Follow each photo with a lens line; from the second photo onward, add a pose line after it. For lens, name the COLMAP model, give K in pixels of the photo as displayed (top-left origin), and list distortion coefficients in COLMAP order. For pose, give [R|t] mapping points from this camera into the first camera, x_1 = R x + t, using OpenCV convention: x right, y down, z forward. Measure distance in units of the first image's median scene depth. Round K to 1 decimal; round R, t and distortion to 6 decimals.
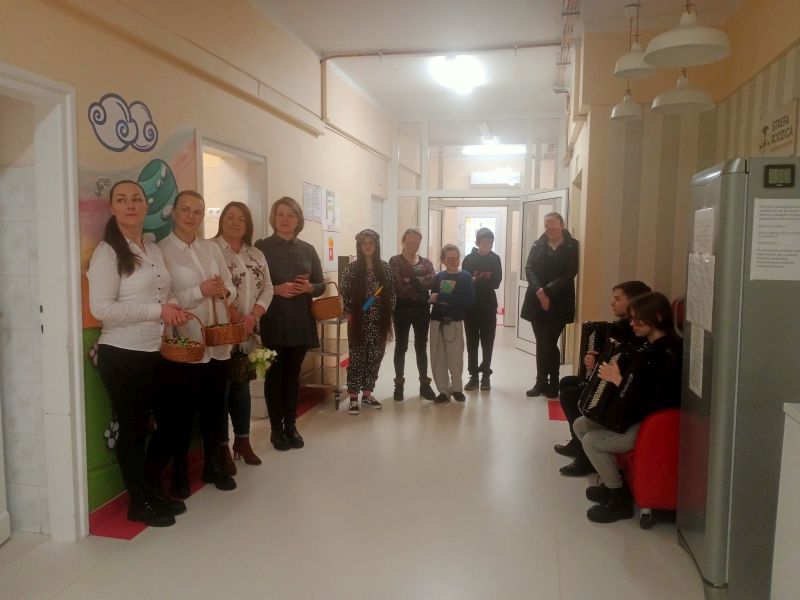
lens RADIAL K [[663.6, 0, 398.3], [0, 663.6, 301.5], [0, 0, 1]] dist [0.003689, -0.007740]
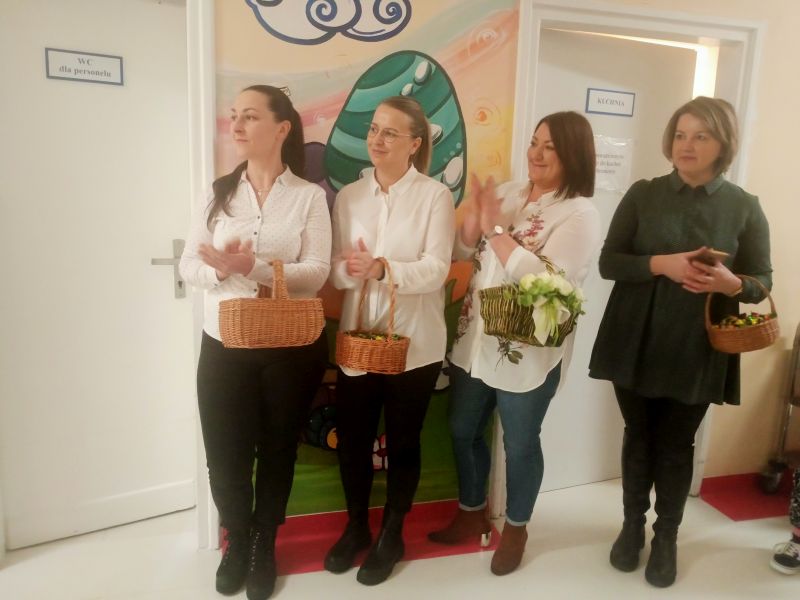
lens RADIAL K [[663.6, 0, 399.9], [0, 663.6, 302.9], [0, 0, 1]] dist [0.003689, -0.007740]
pose [[0.476561, 0.184564, -0.859550, 0.237369], [-0.105349, 0.982659, 0.152590, -0.073846], [0.872806, 0.017835, 0.487741, 0.701404]]
